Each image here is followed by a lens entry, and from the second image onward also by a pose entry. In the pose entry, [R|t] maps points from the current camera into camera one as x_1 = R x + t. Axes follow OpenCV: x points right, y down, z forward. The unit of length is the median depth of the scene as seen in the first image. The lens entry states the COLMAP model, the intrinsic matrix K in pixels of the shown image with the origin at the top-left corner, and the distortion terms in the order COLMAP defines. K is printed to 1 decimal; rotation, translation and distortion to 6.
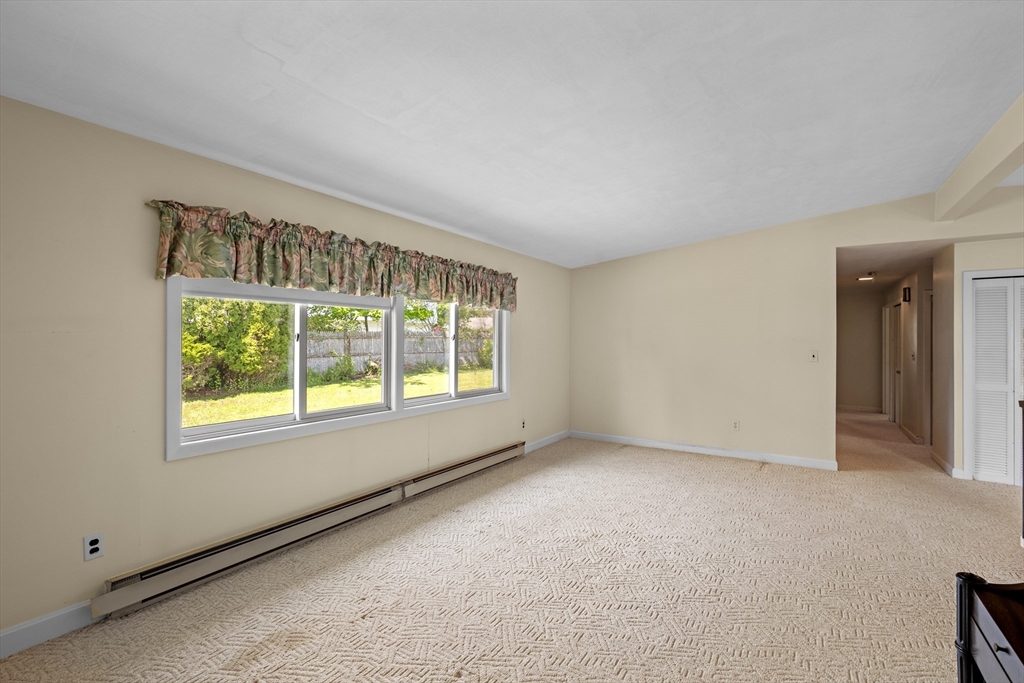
lens RADIAL K [[451.9, 0, 513.7], [0, 451.9, 339.0], [0, 0, 1]] dist [0.003503, 0.000317]
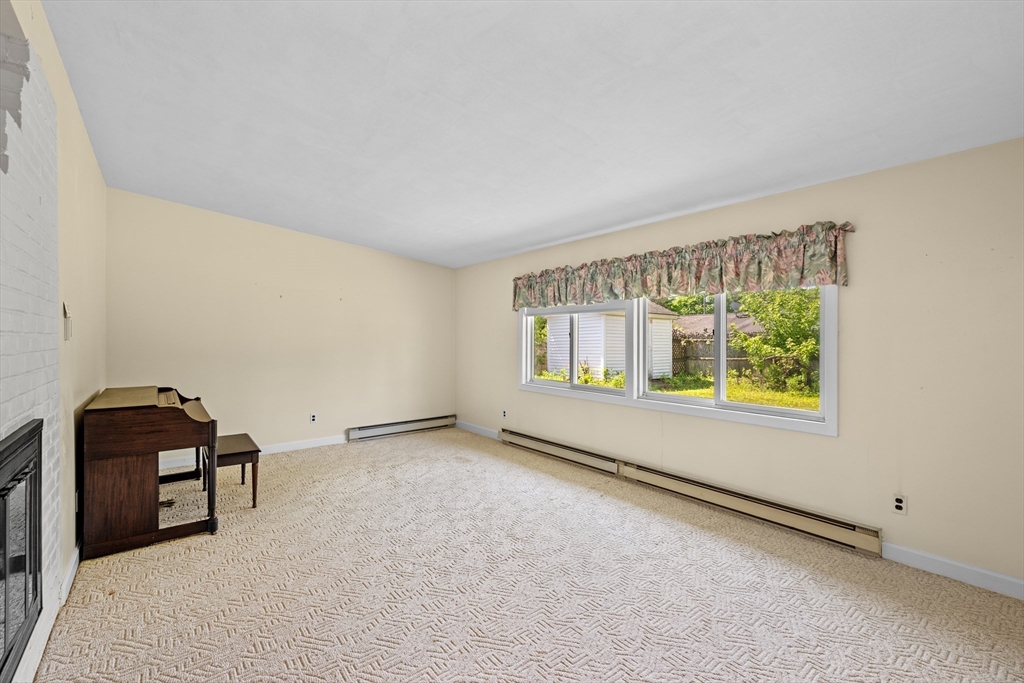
lens RADIAL K [[441.1, 0, 510.6], [0, 441.1, 338.0], [0, 0, 1]] dist [0.000972, 0.000003]
pose [[-0.312504, 0.001488, -0.949915, 0.933087], [0.006682, 0.999977, -0.000632, 0.004884], [0.949893, -0.006545, -0.312507, 1.114484]]
